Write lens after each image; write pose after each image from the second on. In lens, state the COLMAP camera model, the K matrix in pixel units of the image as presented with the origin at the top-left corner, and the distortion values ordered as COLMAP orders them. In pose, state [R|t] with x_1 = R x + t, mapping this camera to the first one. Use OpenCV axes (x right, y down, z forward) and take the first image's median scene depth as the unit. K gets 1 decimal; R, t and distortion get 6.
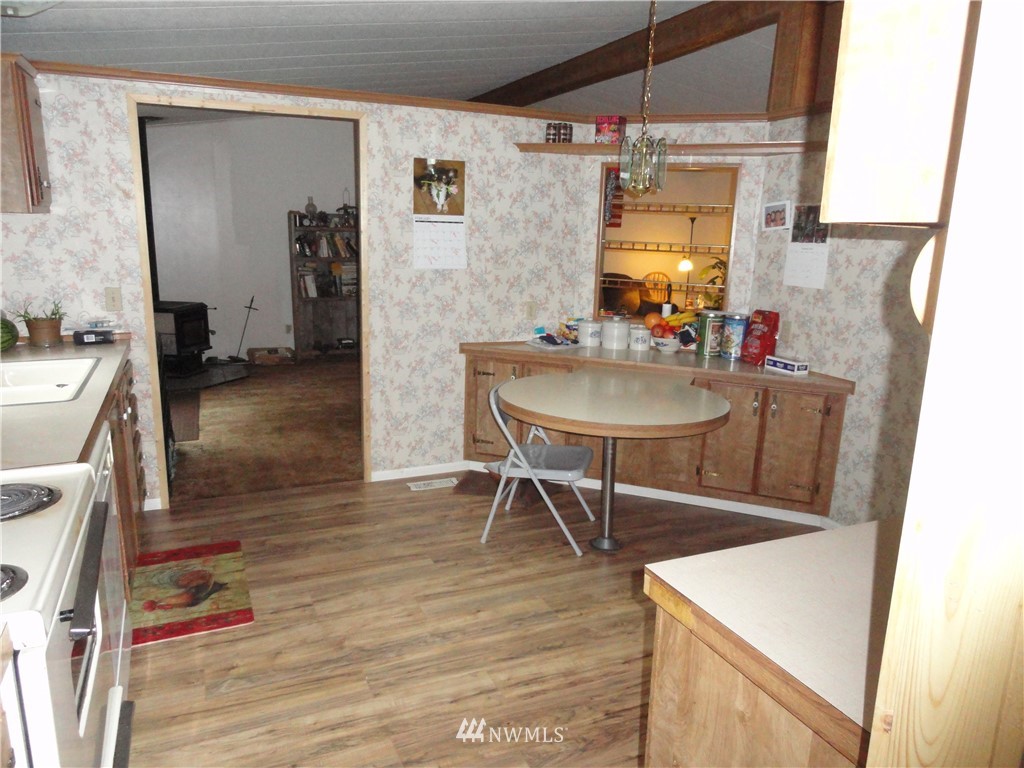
lens RADIAL K [[720.0, 0, 512.0], [0, 720.0, 384.0], [0, 0, 1]] dist [-0.000572, 0.005560]
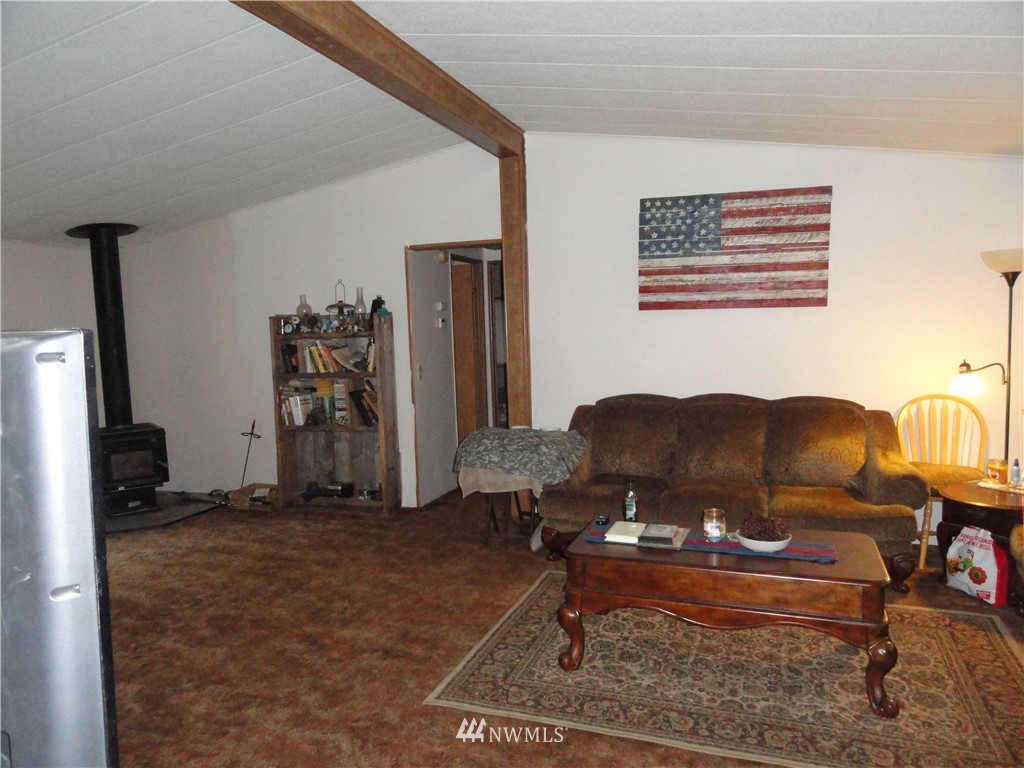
lens RADIAL K [[720.0, 0, 512.0], [0, 720.0, 384.0], [0, 0, 1]] dist [-0.000572, 0.005560]
pose [[0.716940, 0.012260, -0.697027, 0.415739], [-0.102028, 0.990925, -0.087513, -0.119599], [0.689629, 0.133858, 0.711684, 0.612115]]
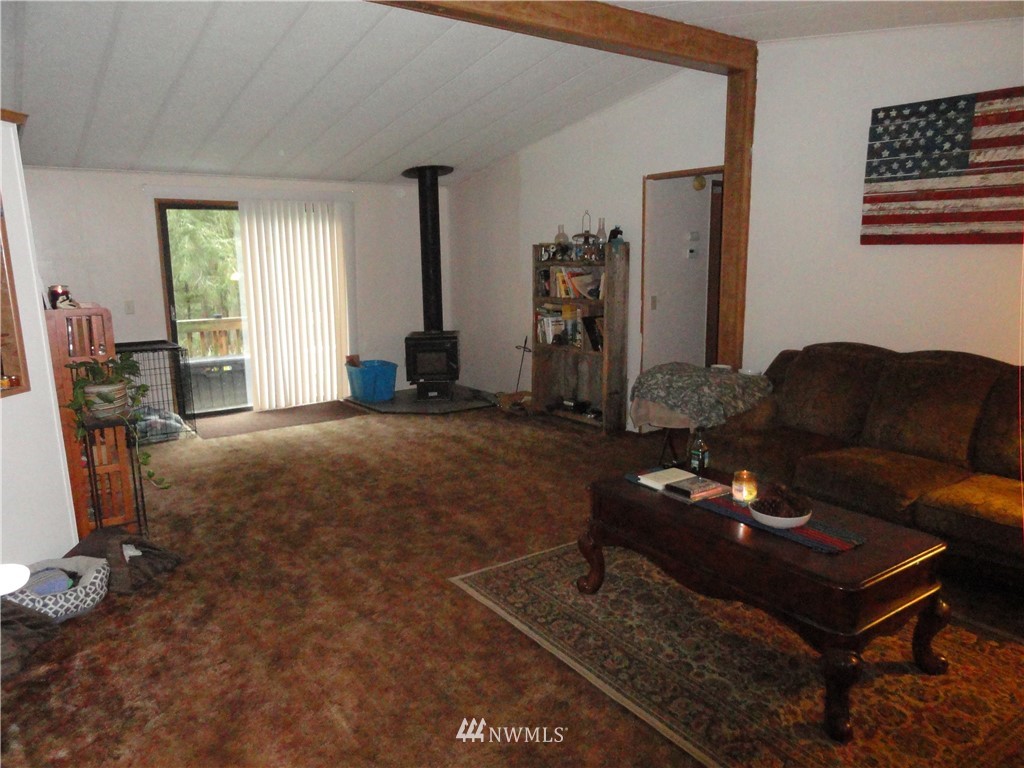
lens RADIAL K [[720.0, 0, 512.0], [0, 720.0, 384.0], [0, 0, 1]] dist [-0.000572, 0.005560]
pose [[0.190341, 0.146860, -0.970671, 0.546670], [-0.196880, 0.974371, 0.108813, -0.157653], [0.961774, 0.170394, 0.214376, 0.788661]]
